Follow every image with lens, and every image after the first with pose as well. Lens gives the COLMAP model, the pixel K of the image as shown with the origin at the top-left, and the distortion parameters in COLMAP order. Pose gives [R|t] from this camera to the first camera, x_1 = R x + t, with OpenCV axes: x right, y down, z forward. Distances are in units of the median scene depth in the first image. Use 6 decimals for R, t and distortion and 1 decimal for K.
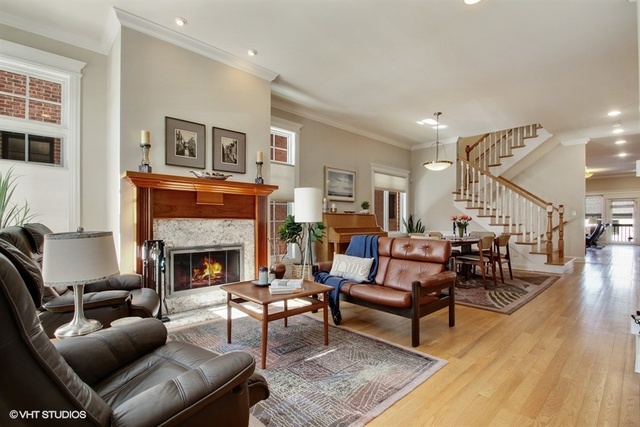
lens RADIAL K [[305.2, 0, 324.8], [0, 305.2, 218.8], [0, 0, 1]] dist [-0.000773, -0.000103]
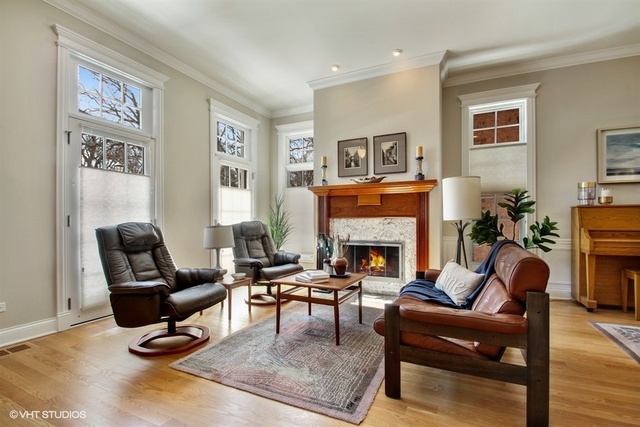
lens RADIAL K [[305.2, 0, 324.8], [0, 305.2, 218.8], [0, 0, 1]] dist [-0.000773, -0.000103]
pose [[0.342691, -0.006918, -0.939423, 0.629175], [0.011325, 0.999931, -0.003233, 0.006697], [0.939380, -0.009531, 0.342745, 0.430300]]
